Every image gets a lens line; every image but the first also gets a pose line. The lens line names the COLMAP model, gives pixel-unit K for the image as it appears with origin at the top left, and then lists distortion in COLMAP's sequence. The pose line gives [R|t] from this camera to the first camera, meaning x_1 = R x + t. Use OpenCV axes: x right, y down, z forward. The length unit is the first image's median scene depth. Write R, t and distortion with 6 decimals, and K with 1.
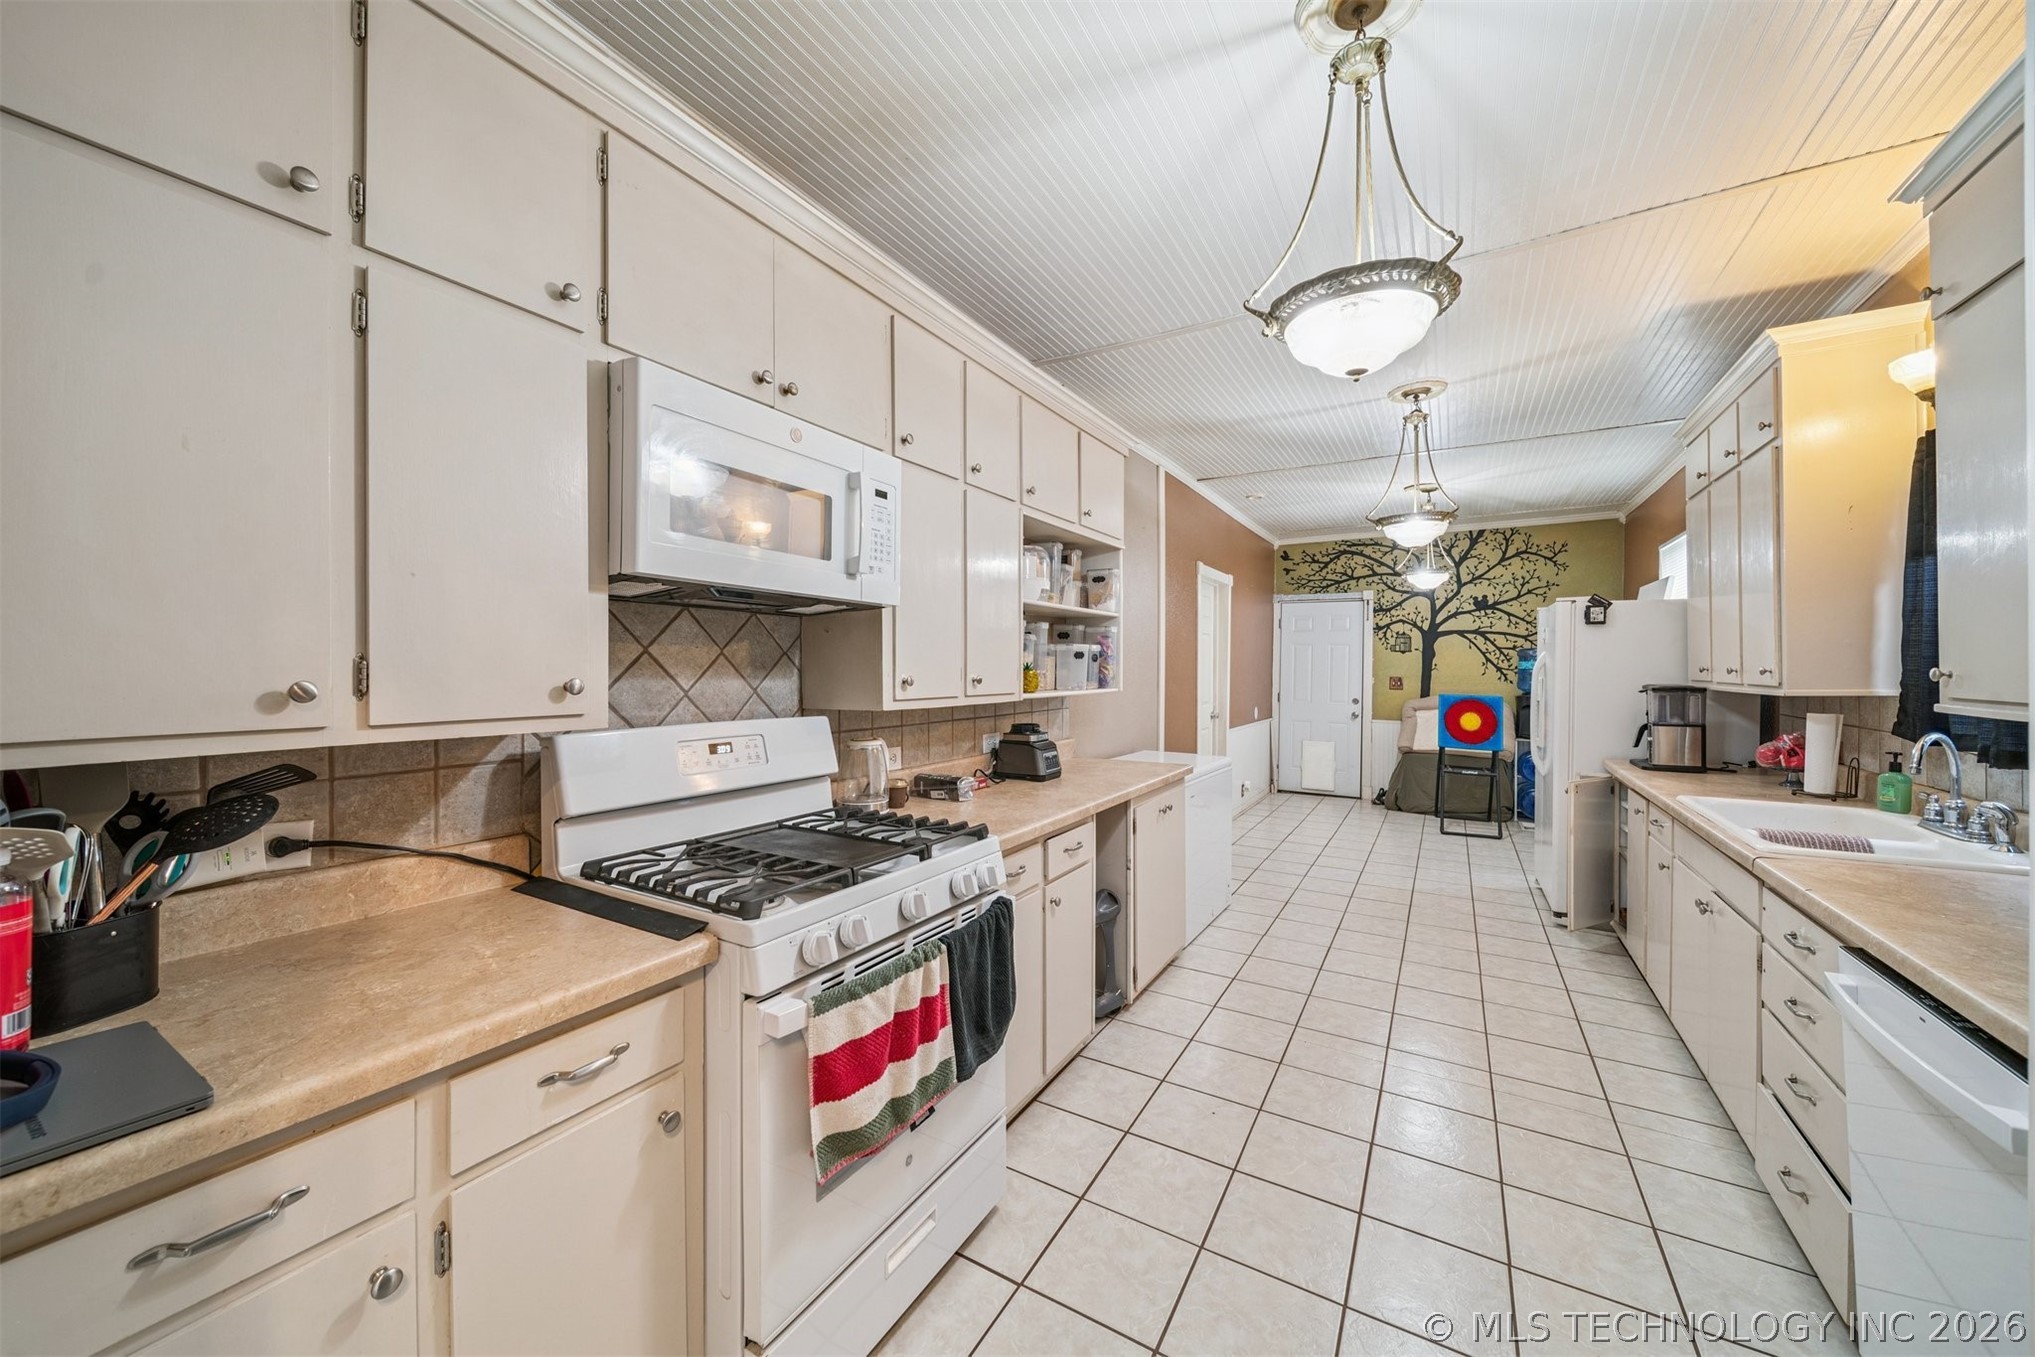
lens RADIAL K [[719.1, 0, 1019.9], [0, 719.1, 668.1], [0, 0, 1]] dist [-0.000371, -0.000733]
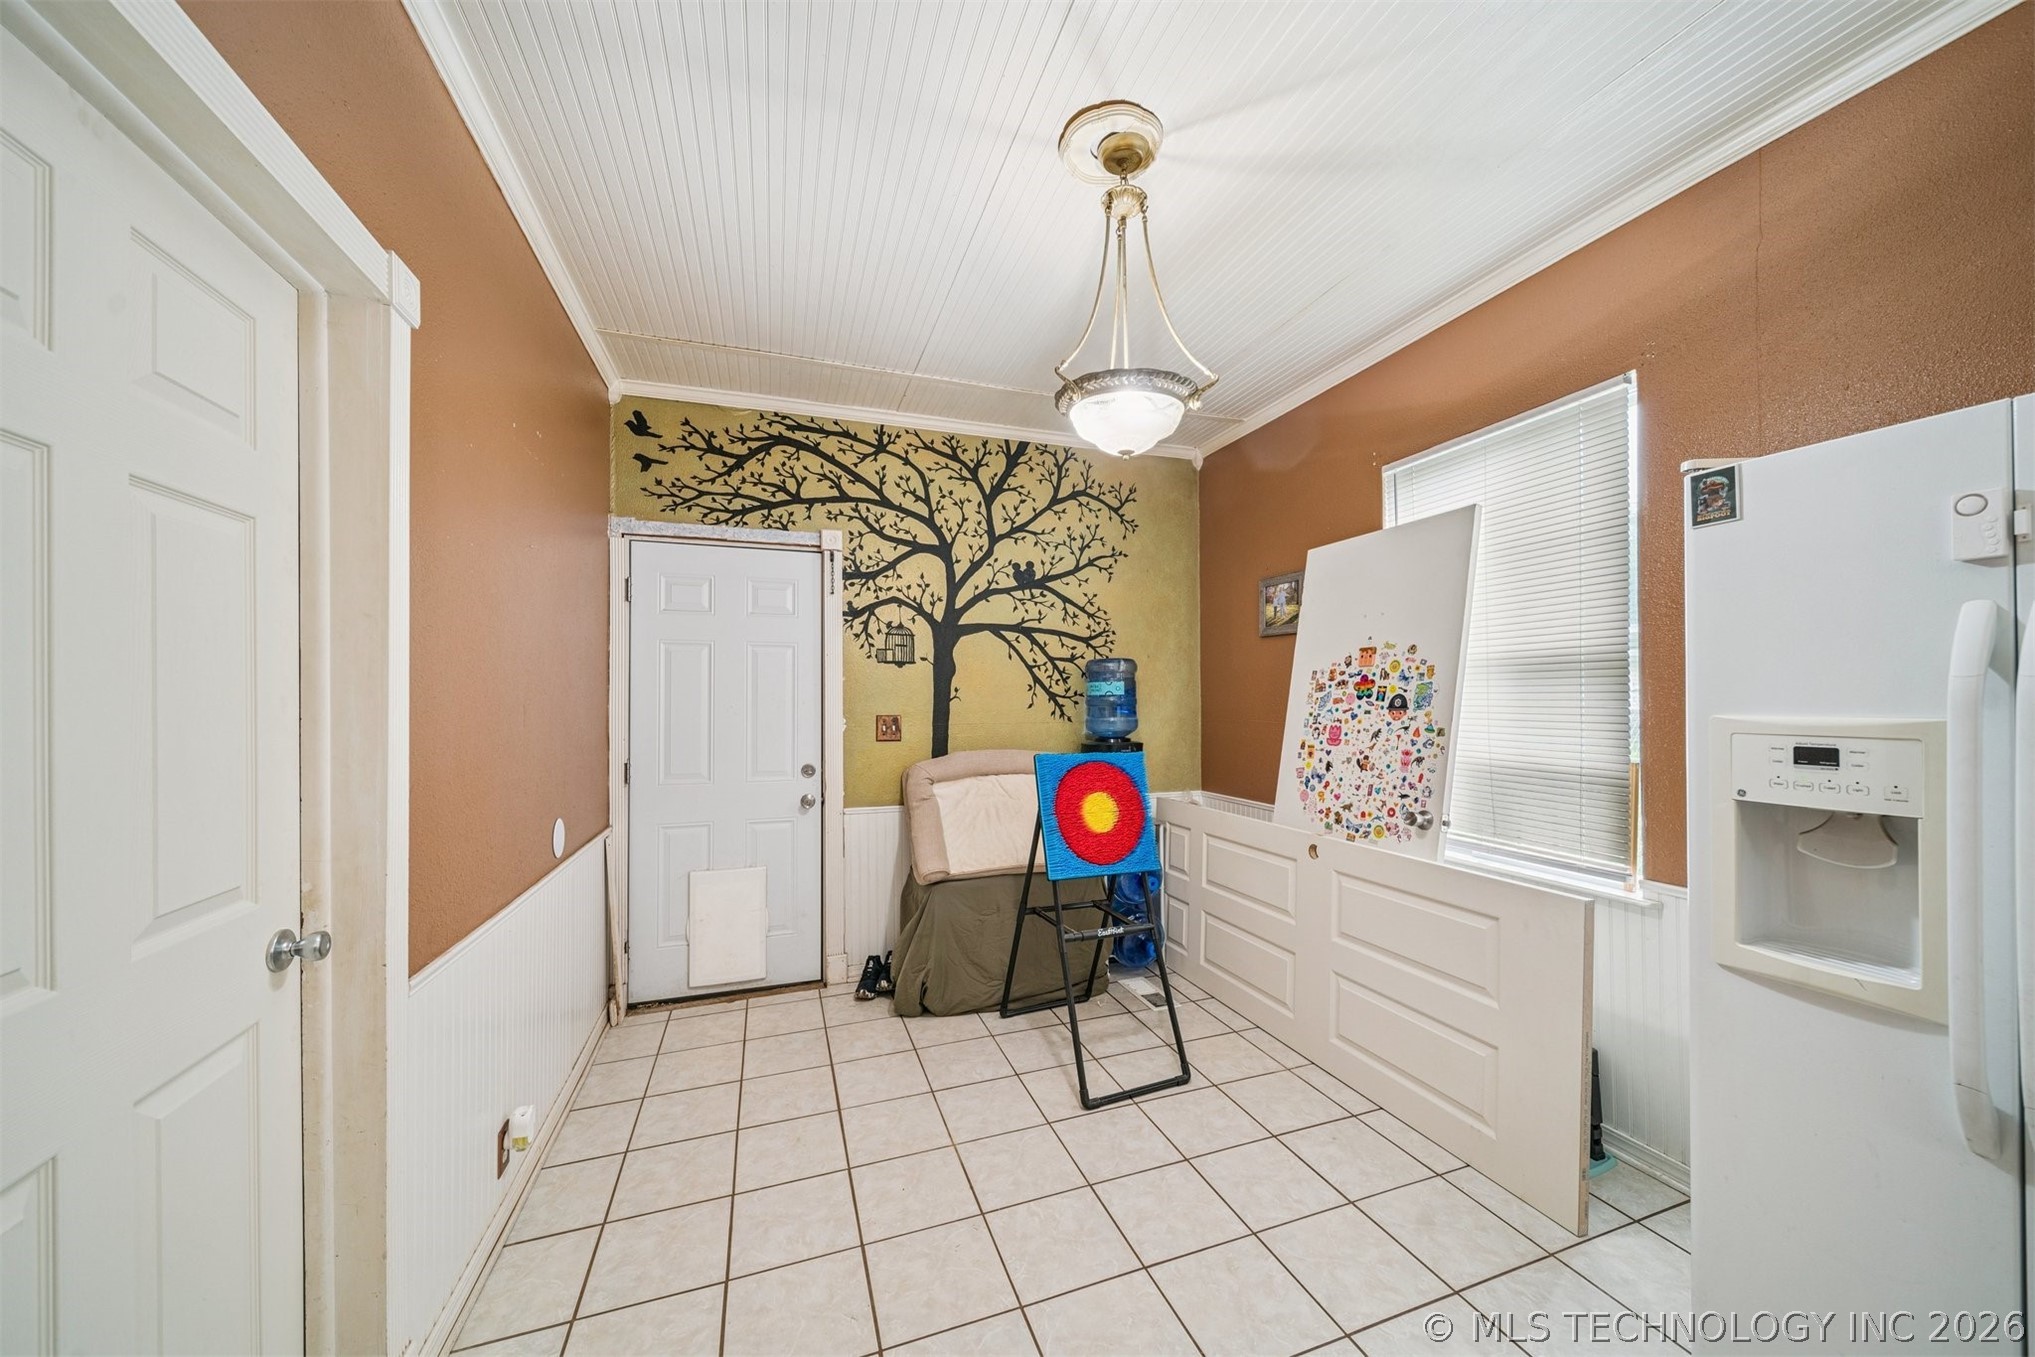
lens RADIAL K [[719.1, 0, 1021.3], [0, 719.1, 695.0], [0, 0, 1]] dist [-0.000371, -0.000733]
pose [[0.639950, -0.006637, 0.768388, 0.215310], [0.014017, 0.999897, -0.003037, 0.001476], [-0.768289, 0.012714, 0.639977, 0.639559]]
